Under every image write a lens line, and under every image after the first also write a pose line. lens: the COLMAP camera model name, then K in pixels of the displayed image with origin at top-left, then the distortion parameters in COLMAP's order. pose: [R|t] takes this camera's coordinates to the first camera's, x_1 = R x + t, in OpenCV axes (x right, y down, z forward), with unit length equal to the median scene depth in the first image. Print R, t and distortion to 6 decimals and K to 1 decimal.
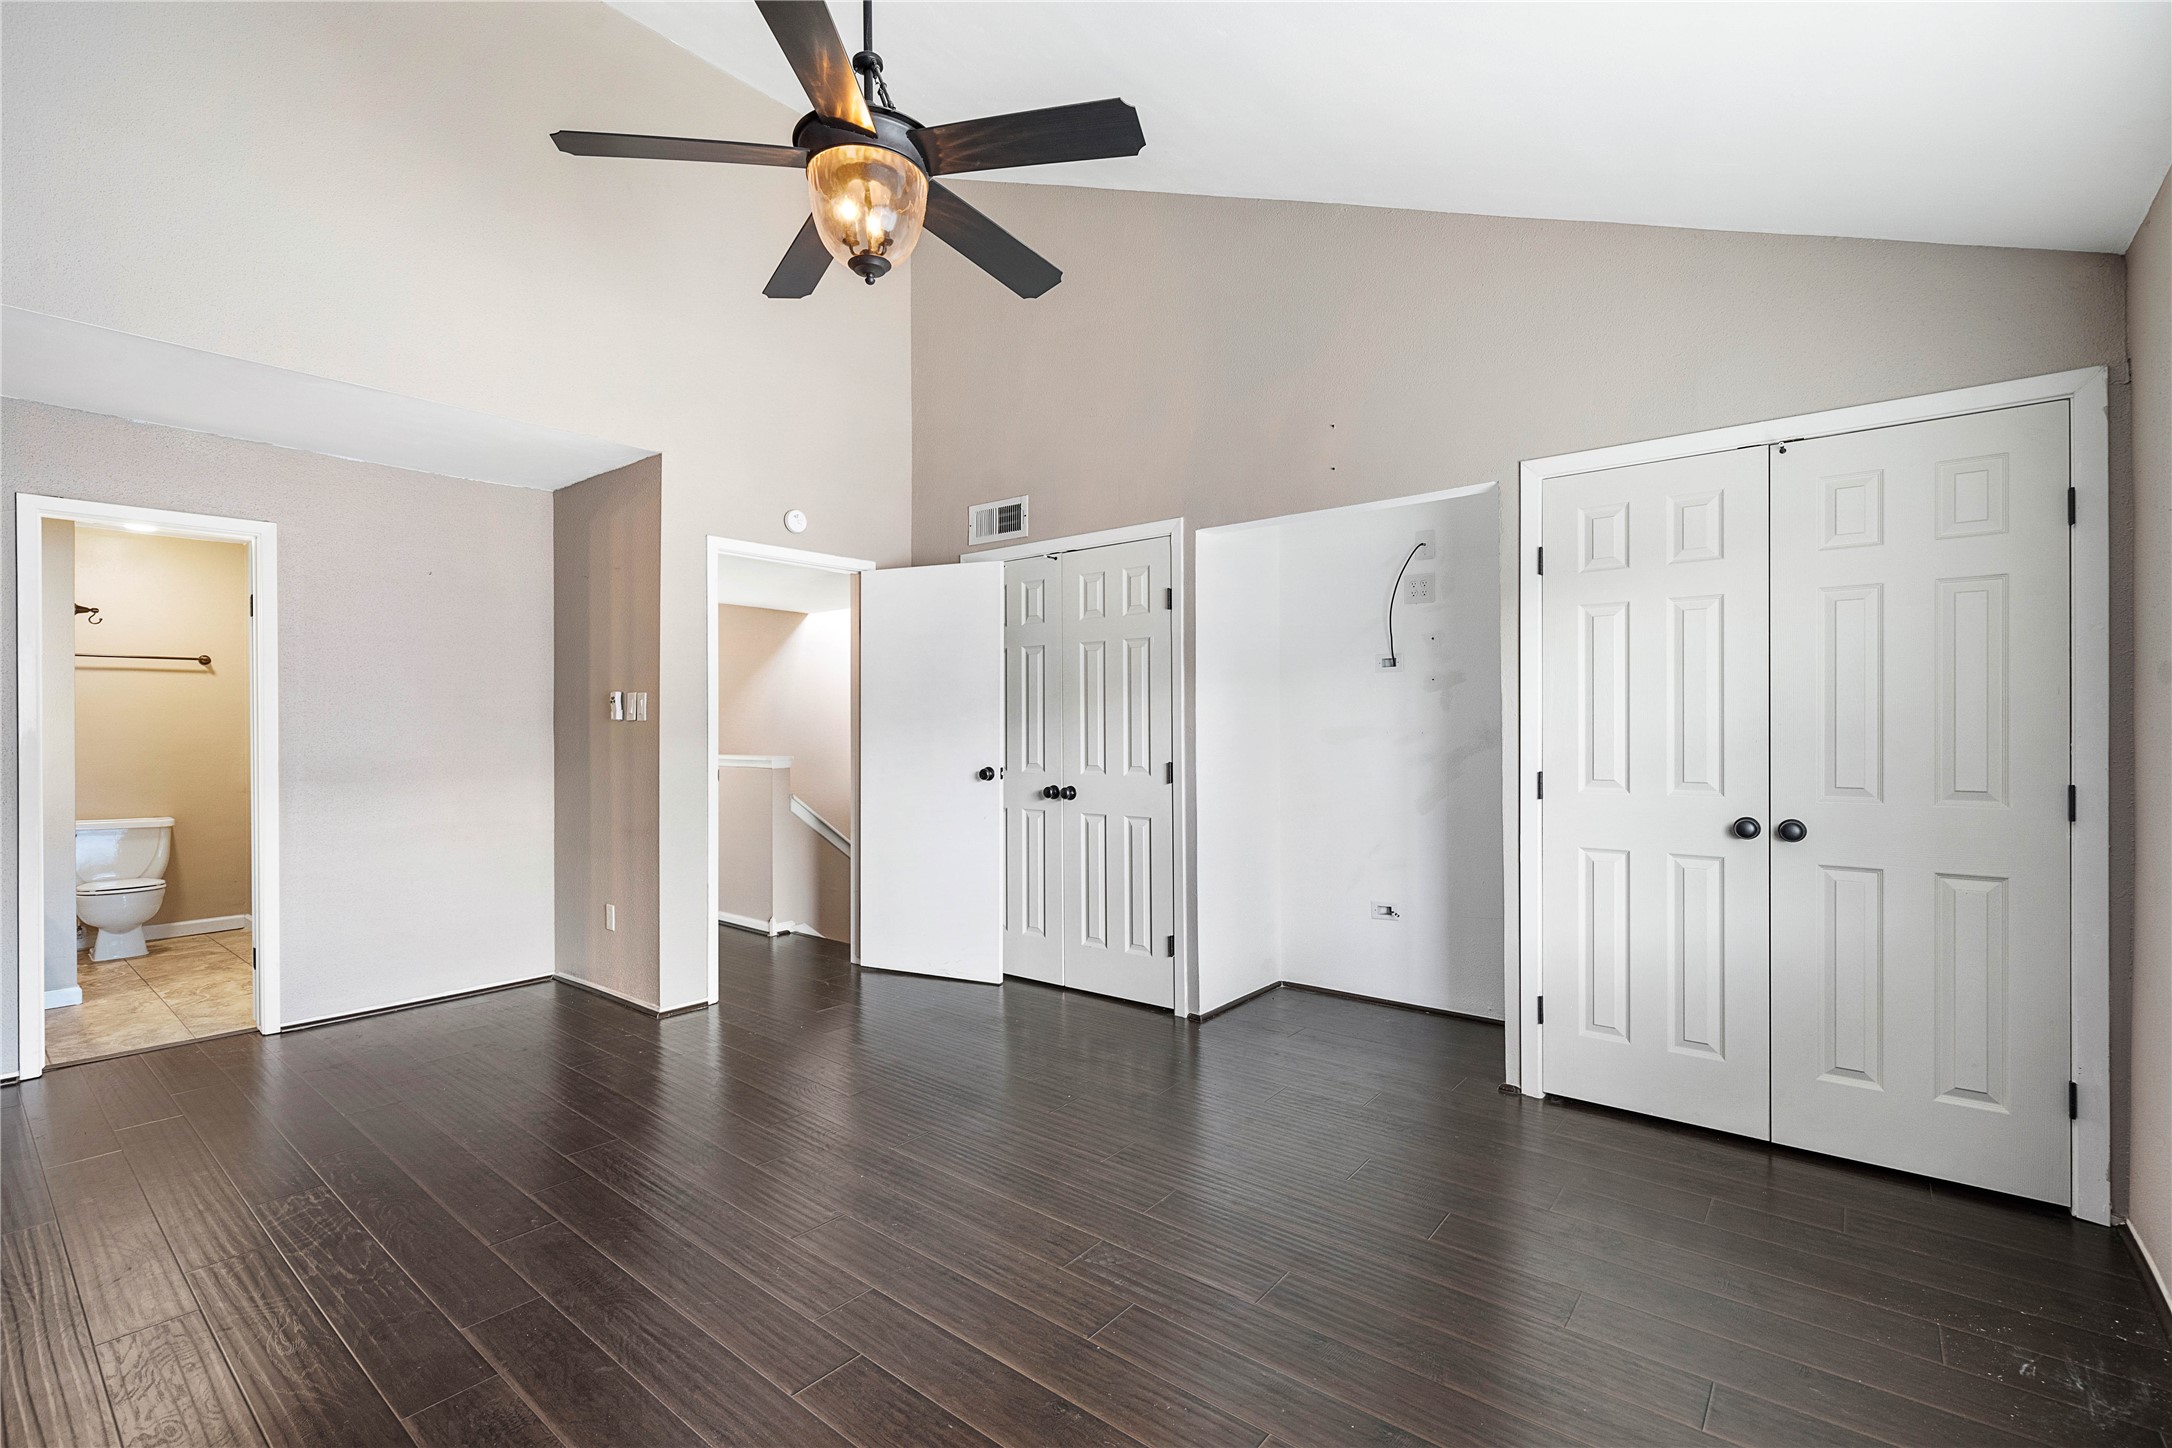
lens RADIAL K [[954.0, 0, 1097.8], [0, 954.0, 730.2], [0, 0, 1]] dist [-0.000174, 0.000026]
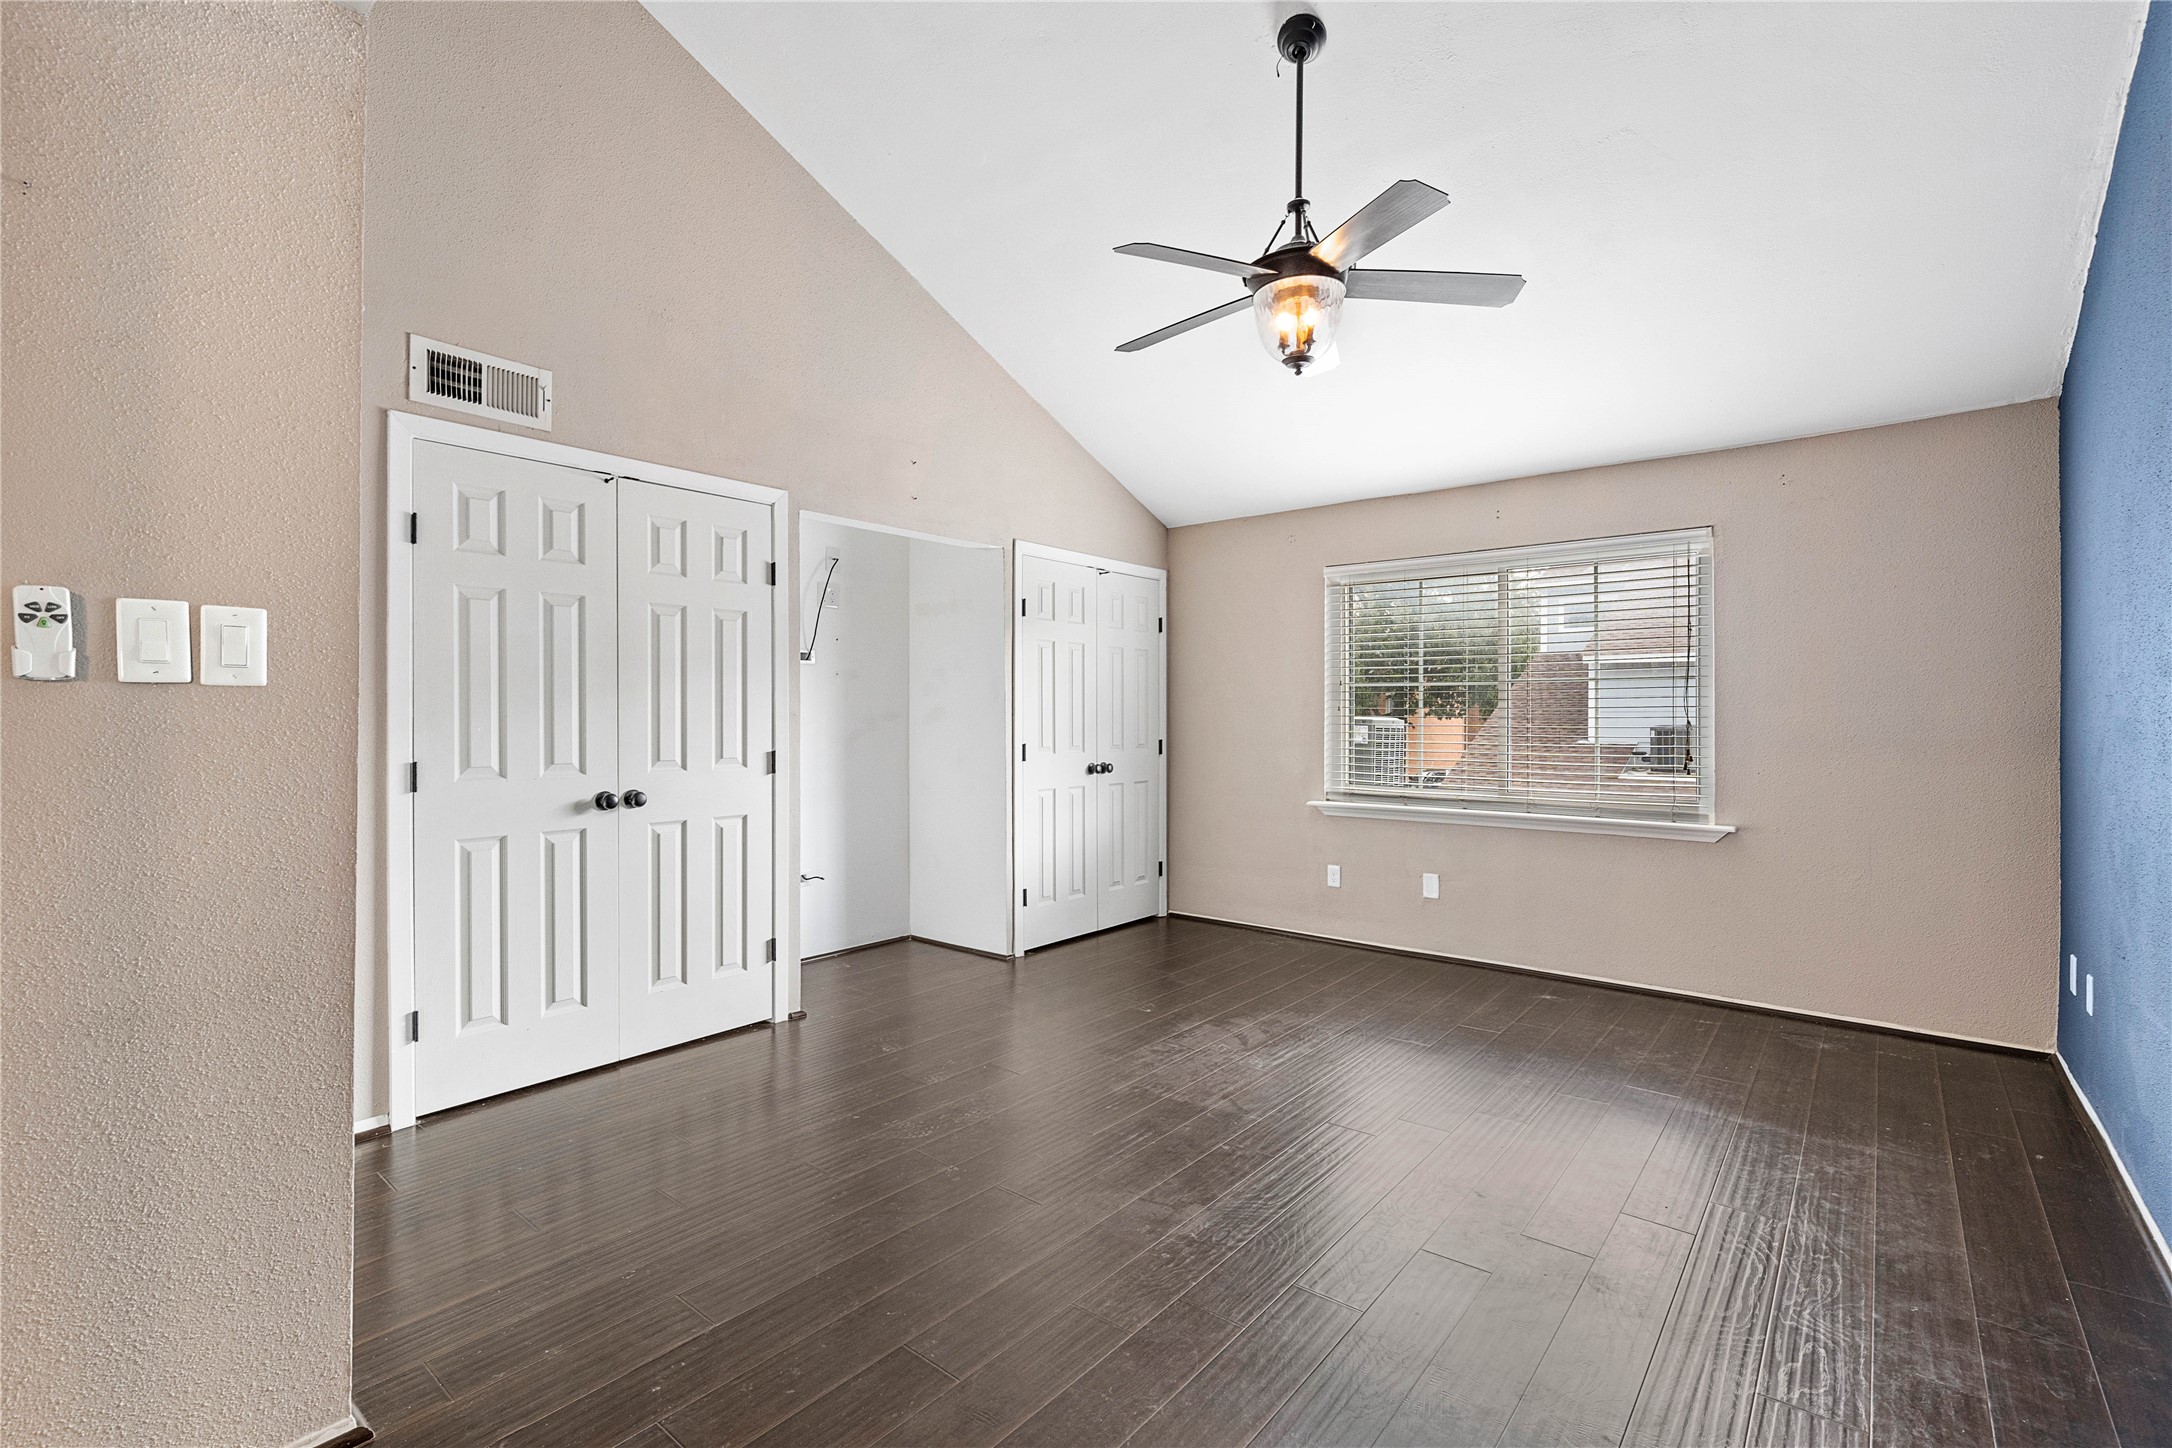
lens RADIAL K [[954.0, 0, 1097.5], [0, 954.0, 720.0], [0, 0, 1]] dist [-0.000174, 0.000026]
pose [[0.014197, -0.002011, 0.999897, -0.826841], [-0.001084, 0.999997, 0.002026, 0.001401], [-0.999899, -0.001113, 0.014195, 0.659302]]
